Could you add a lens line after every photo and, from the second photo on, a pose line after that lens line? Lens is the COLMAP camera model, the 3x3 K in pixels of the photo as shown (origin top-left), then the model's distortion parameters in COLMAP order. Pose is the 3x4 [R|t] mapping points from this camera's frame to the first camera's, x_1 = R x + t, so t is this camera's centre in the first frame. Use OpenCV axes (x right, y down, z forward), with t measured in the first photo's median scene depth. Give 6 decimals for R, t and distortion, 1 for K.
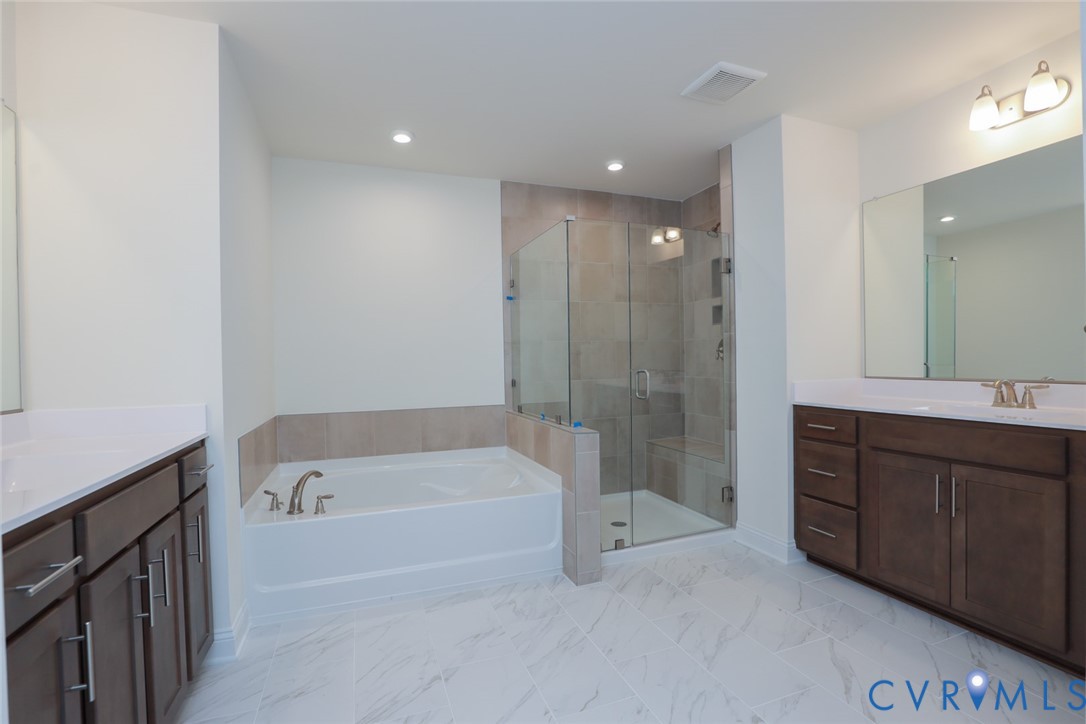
lens RADIAL K [[497.7, 0, 546.6], [0, 497.7, 363.9], [0, 0, 1]] dist [-0.036439, 0.006246]
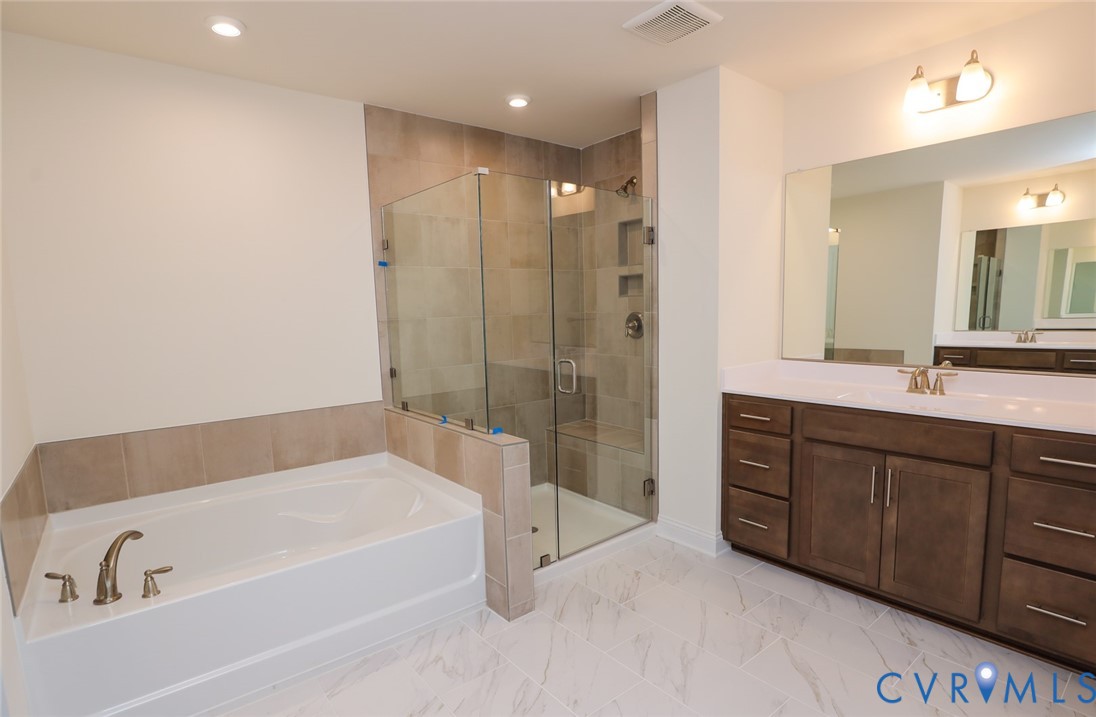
lens RADIAL K [[551.1, 0, 545.6], [0, 551.1, 367.0], [0, 0, 1]] dist [-0.024827, 0.001593]
pose [[0.946234, -0.044437, 0.320415, -0.150328], [0.010106, 0.994097, 0.108023, -0.081002], [-0.323324, -0.098977, 0.941098, 0.126147]]
